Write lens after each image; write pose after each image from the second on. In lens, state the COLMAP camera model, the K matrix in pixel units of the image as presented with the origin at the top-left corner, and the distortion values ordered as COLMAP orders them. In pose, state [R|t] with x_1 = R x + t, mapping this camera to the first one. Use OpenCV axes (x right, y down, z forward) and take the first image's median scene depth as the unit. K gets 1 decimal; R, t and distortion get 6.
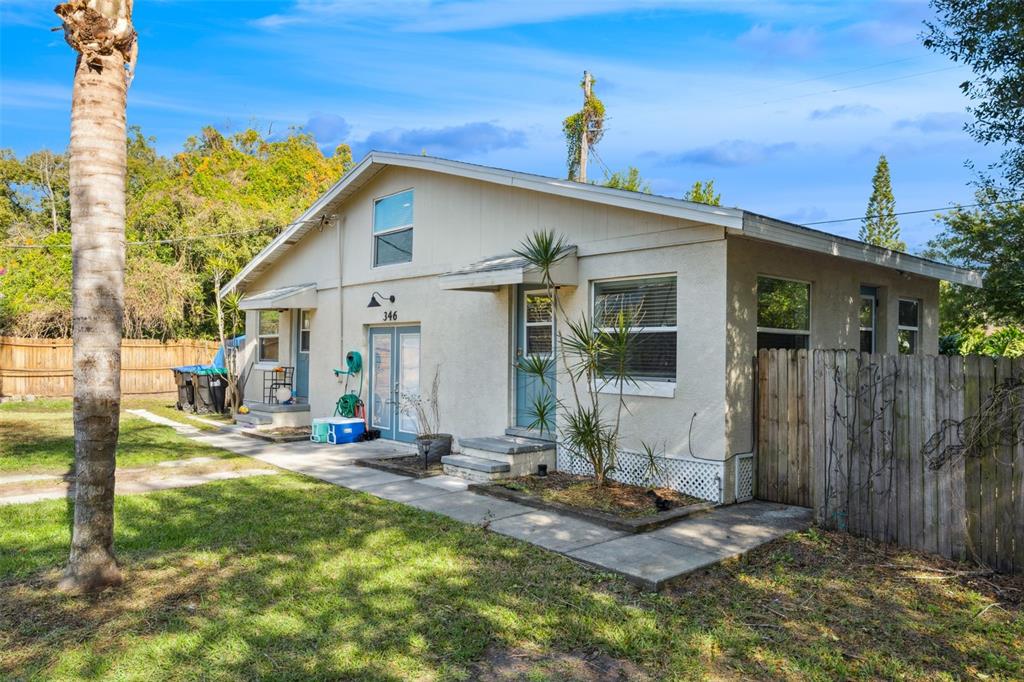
lens RADIAL K [[719.8, 0, 512.0], [0, 719.8, 341.0], [0, 0, 1]] dist [0.001294, 0.000081]
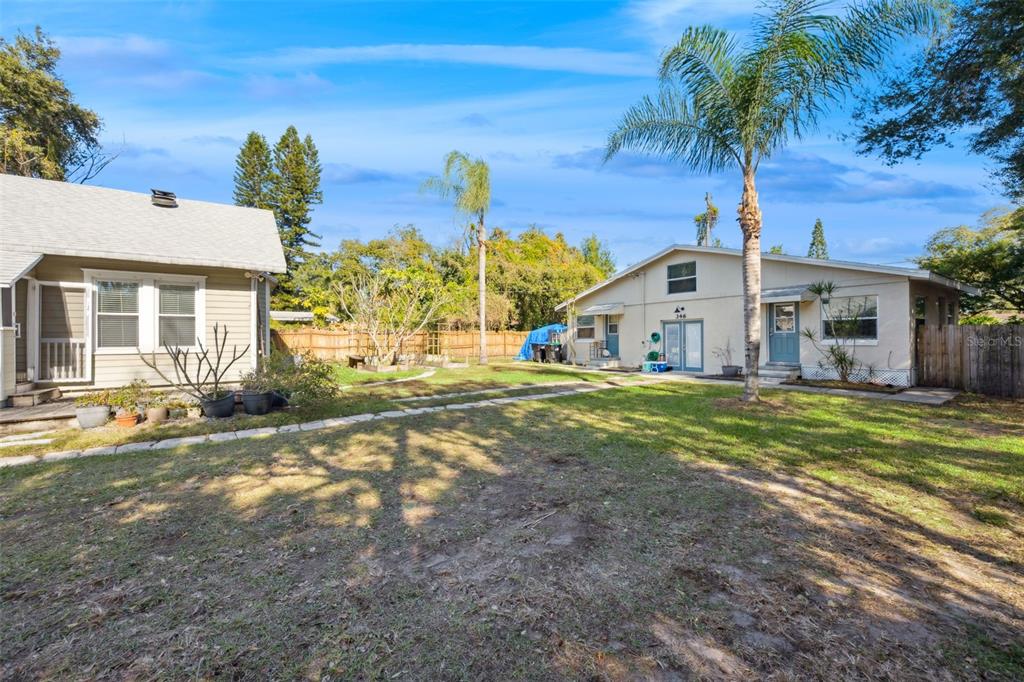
lens RADIAL K [[408.1, 0, 512.0], [0, 408.1, 341.0], [0, 0, 1]] dist [0.000760, 0.000038]
pose [[0.992600, -0.015827, -0.120394, -0.513105], [0.018502, 0.999605, 0.021134, 0.005964], [0.120012, -0.023205, 0.992501, -0.328629]]
